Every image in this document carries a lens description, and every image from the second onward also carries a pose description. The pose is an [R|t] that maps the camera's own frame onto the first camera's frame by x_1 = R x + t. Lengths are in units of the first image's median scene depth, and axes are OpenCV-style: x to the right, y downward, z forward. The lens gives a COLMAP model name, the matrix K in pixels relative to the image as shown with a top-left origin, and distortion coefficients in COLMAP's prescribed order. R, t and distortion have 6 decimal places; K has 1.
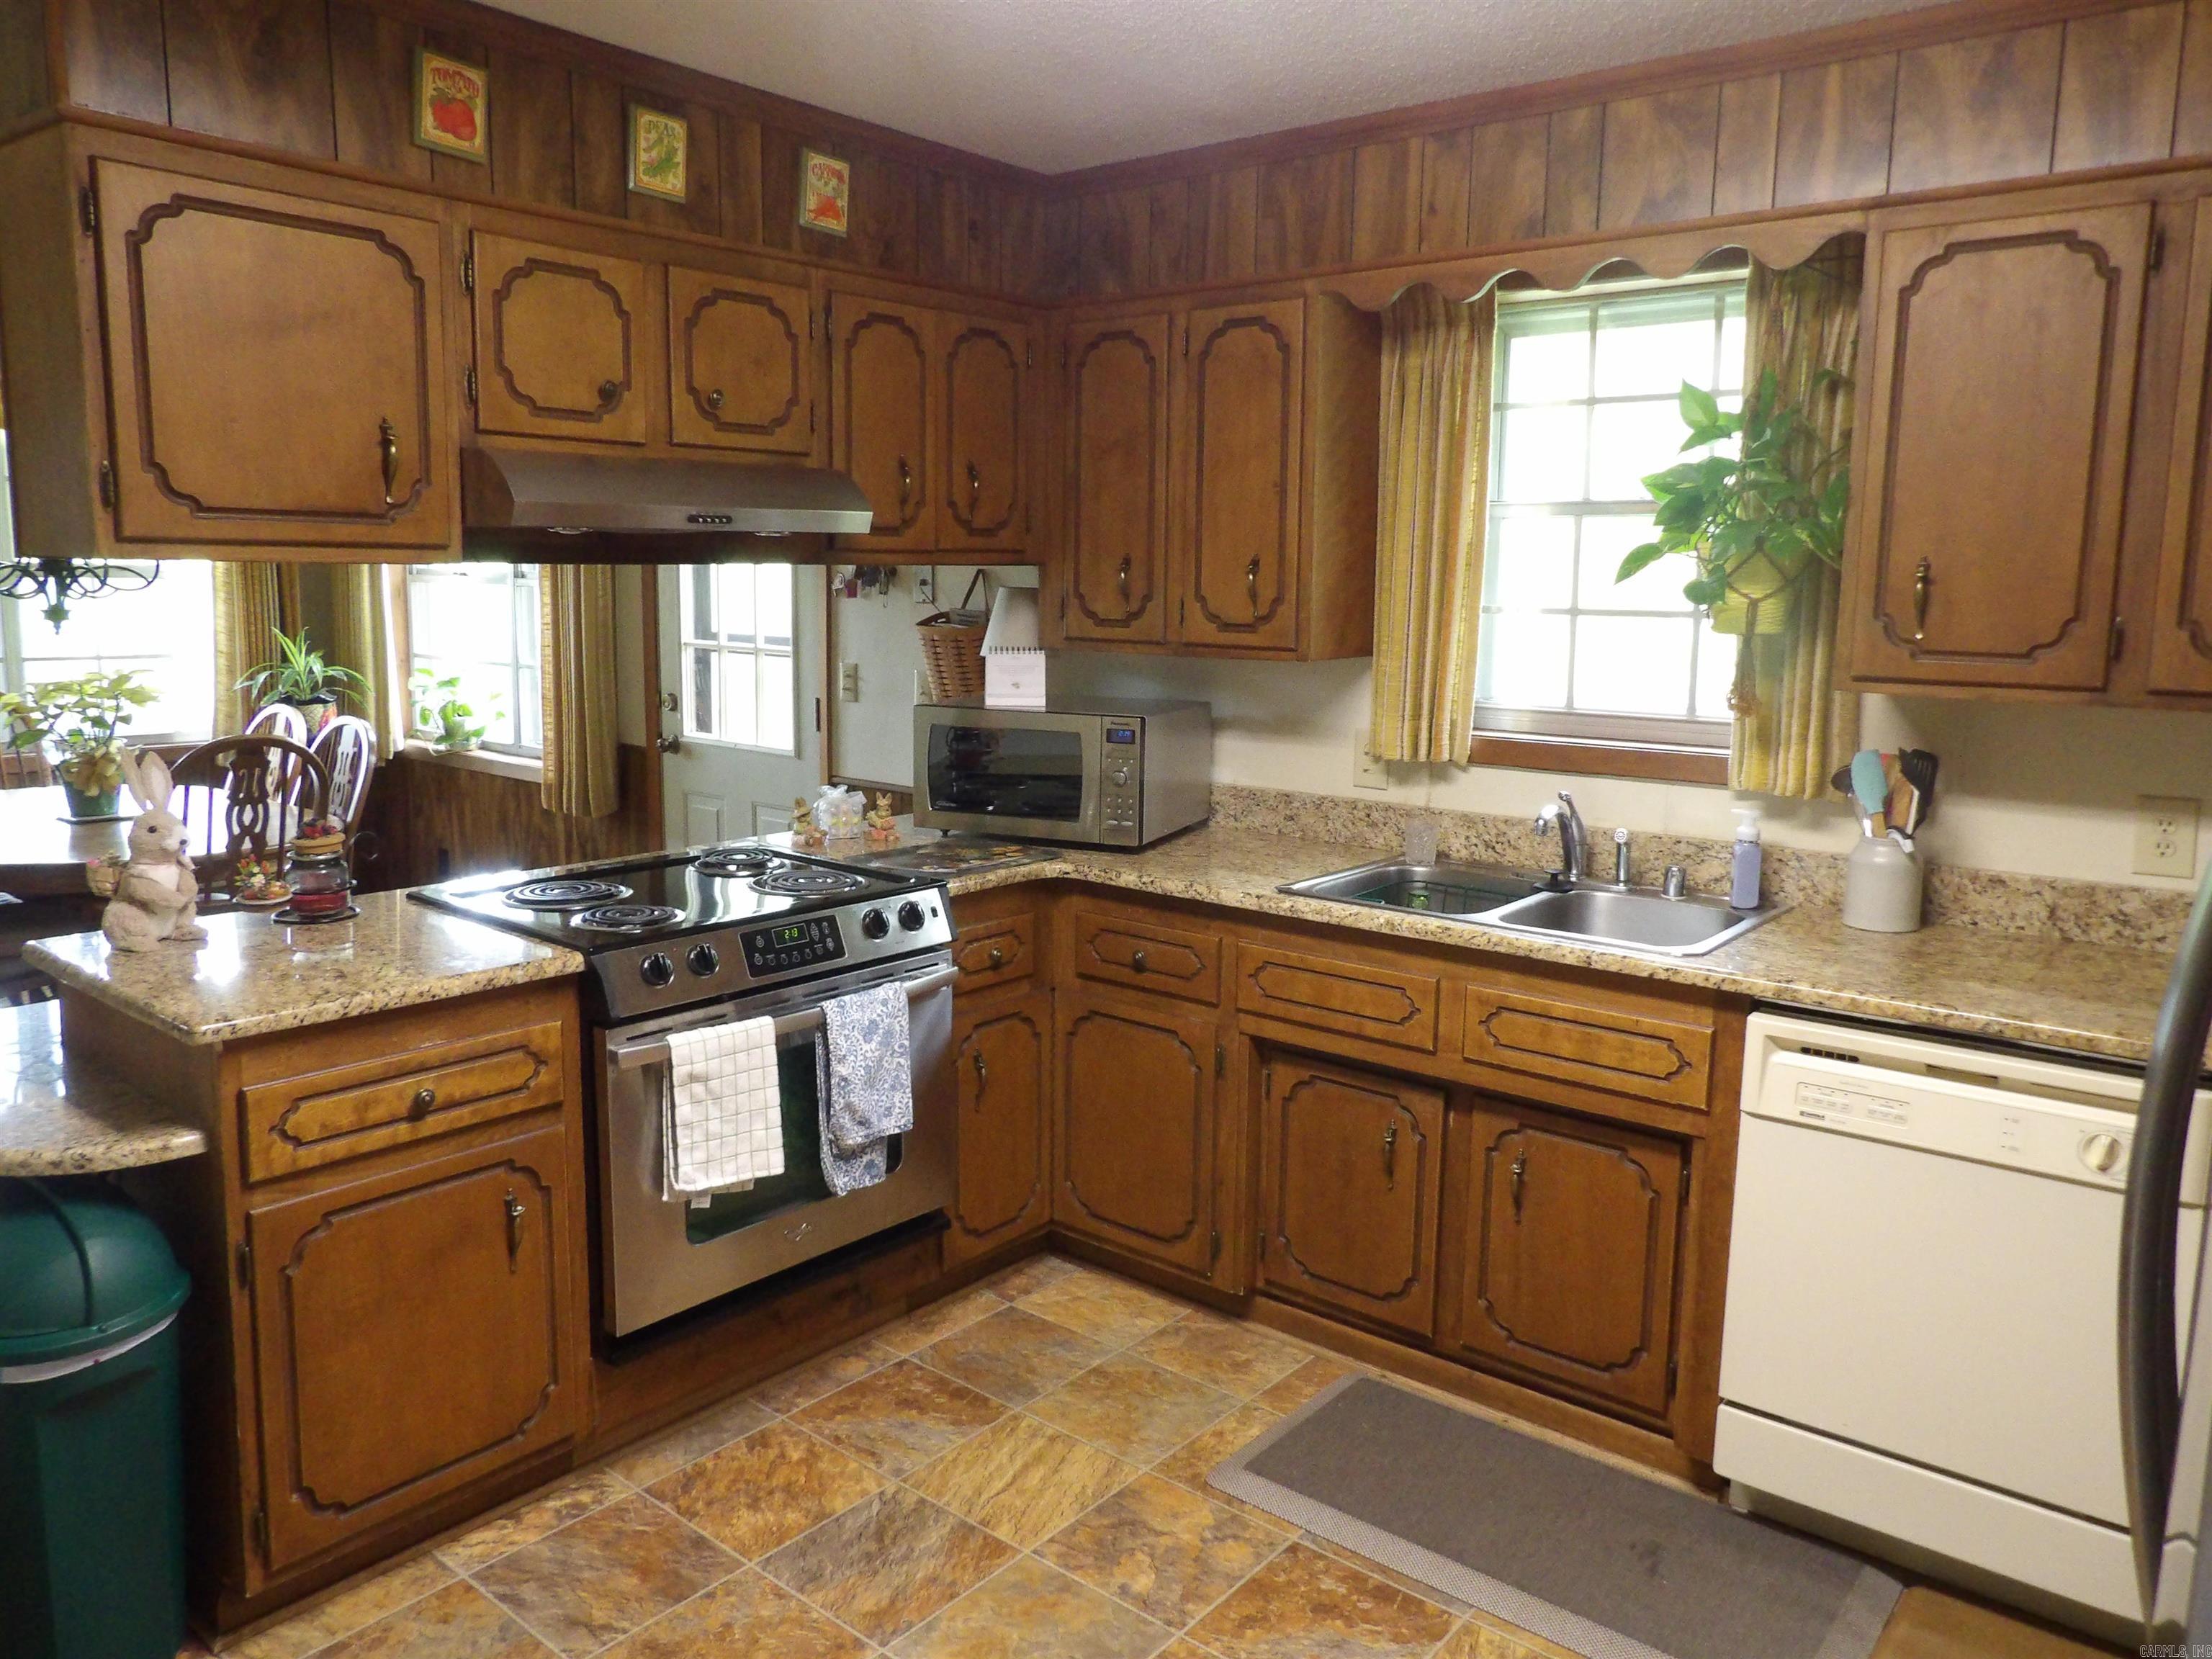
lens RADIAL K [[1587.5, 0, 1112.3], [0, 1587.5, 805.1], [0, 0, 1]] dist [0.001112, -0.002272]
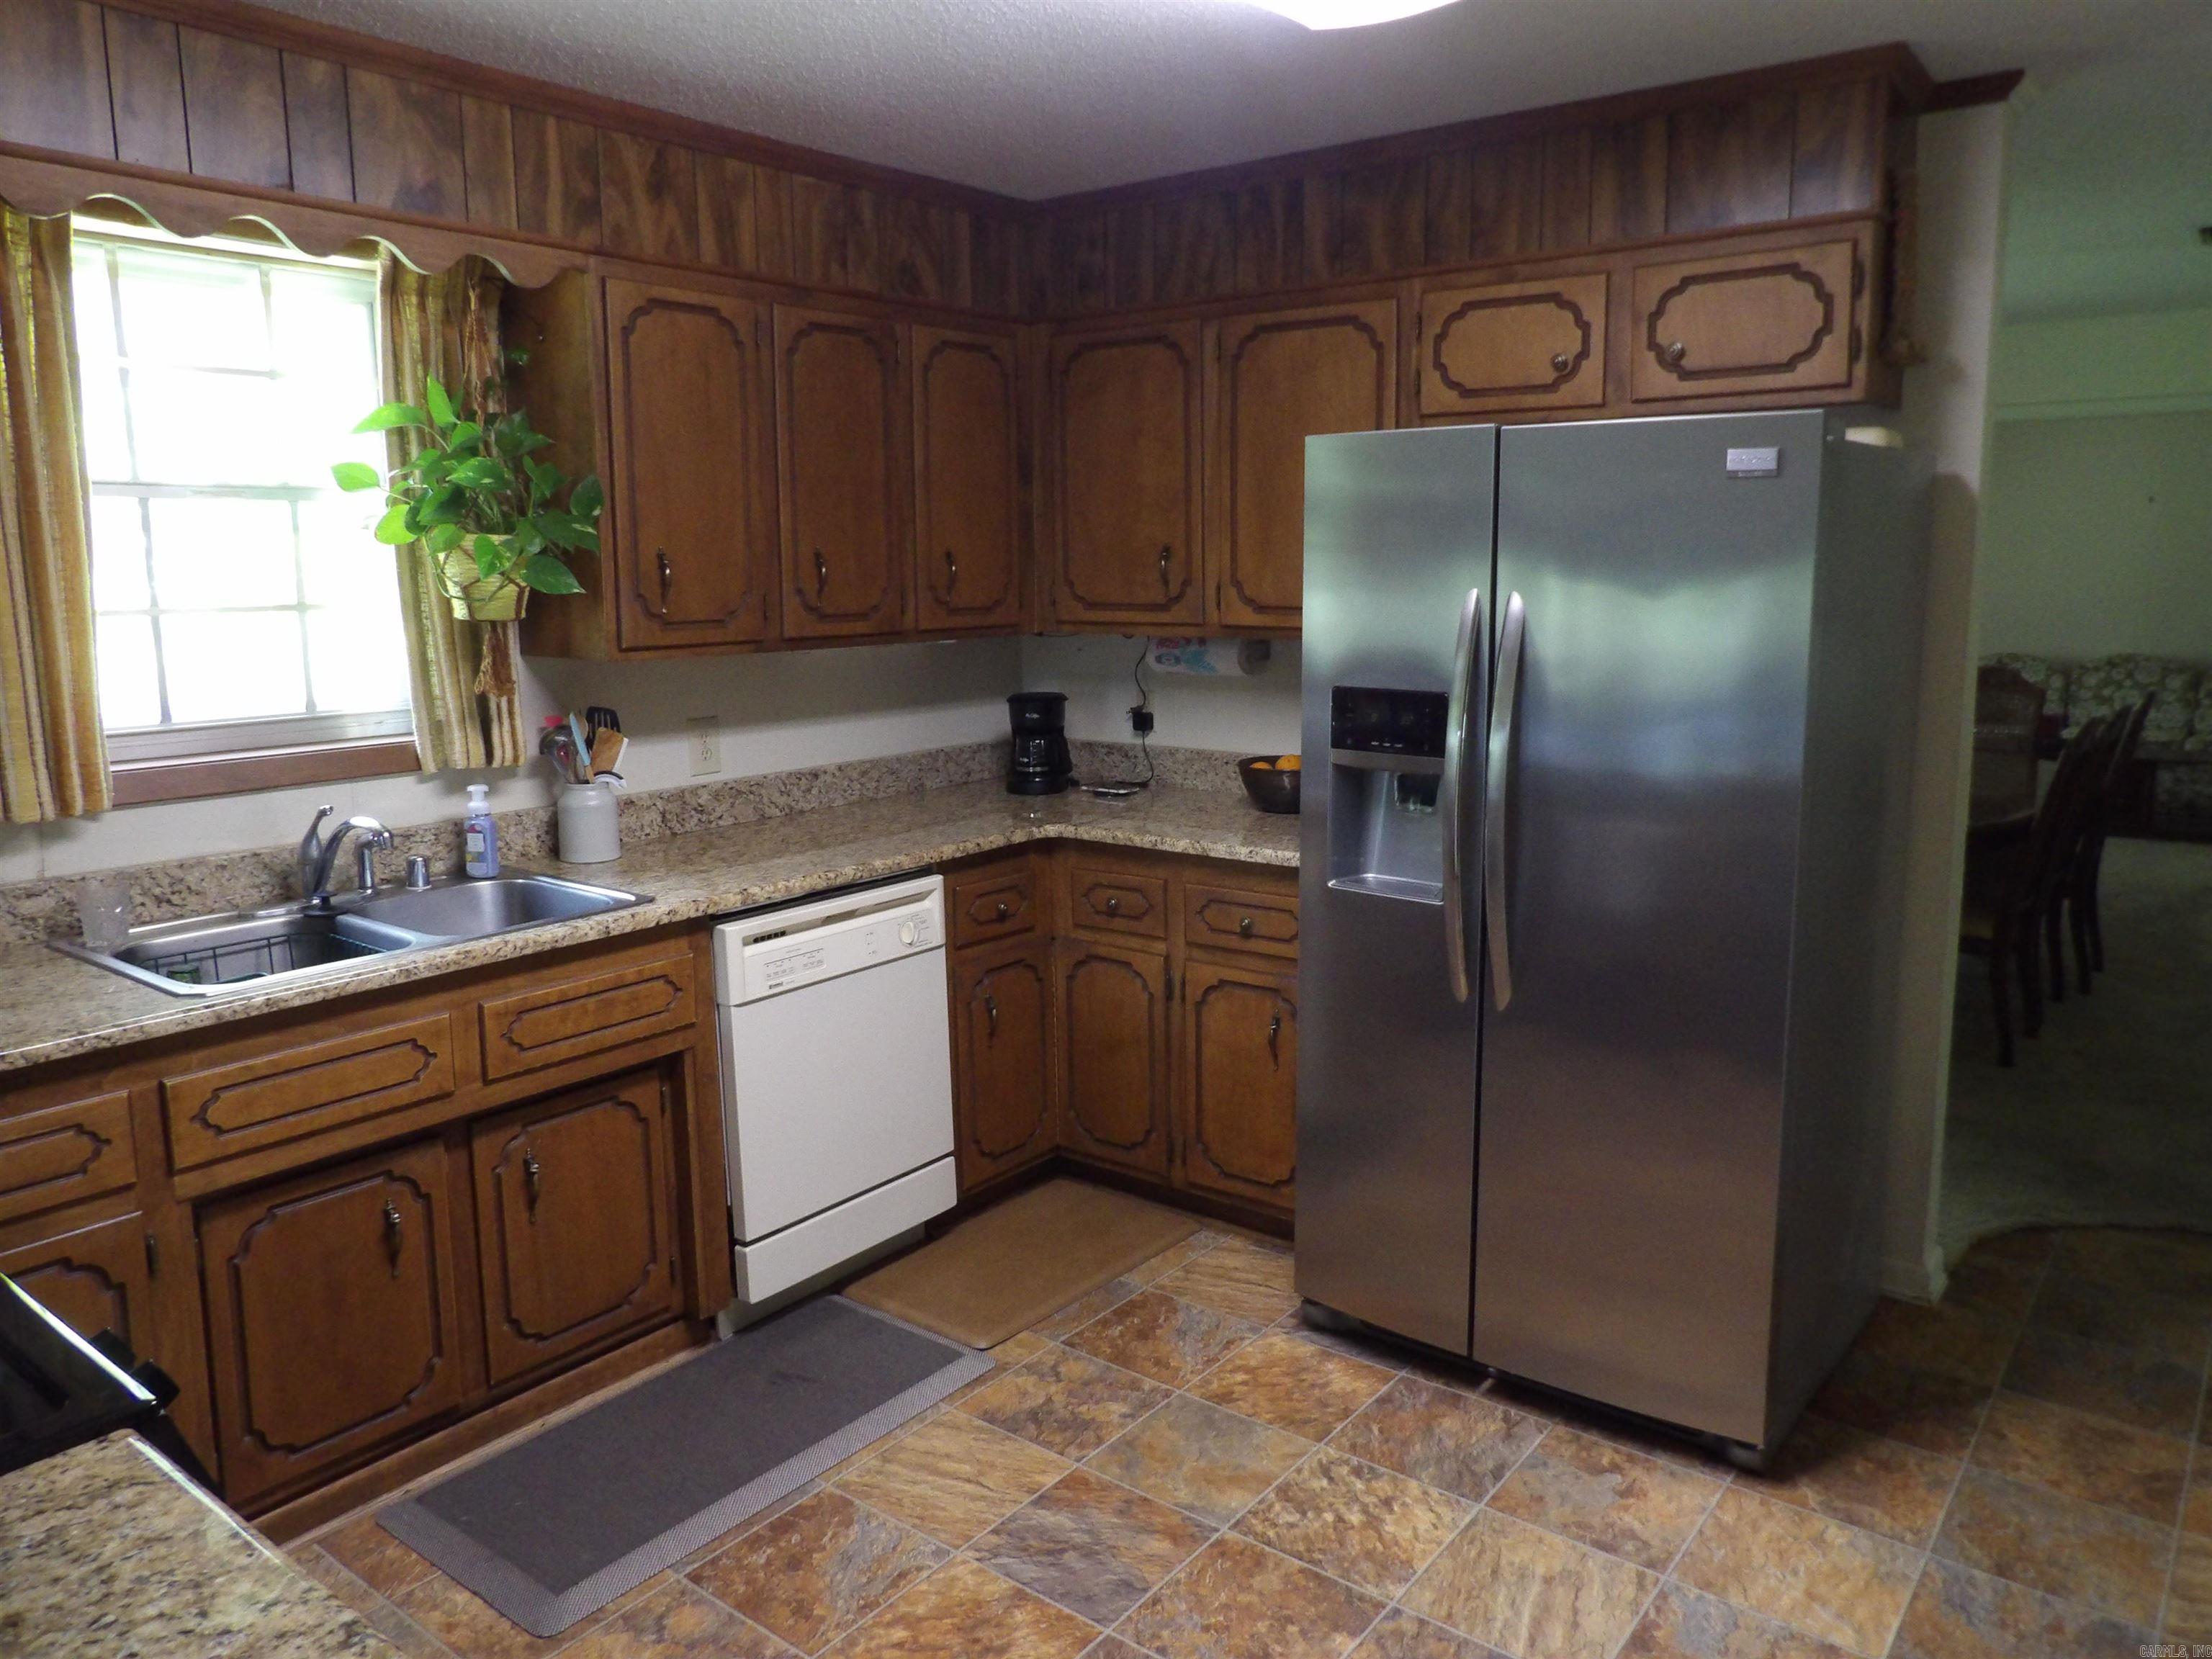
lens RADIAL K [[1592.1, 0, 1107.7], [0, 1592.1, 820.5], [0, 0, 1]] dist [-0.077192, 0.087530]
pose [[-0.040088, -0.171611, 0.984349, -0.730403], [0.148099, 0.973239, 0.175706, -0.107737], [-0.988160, 0.152825, -0.013600, 0.668582]]
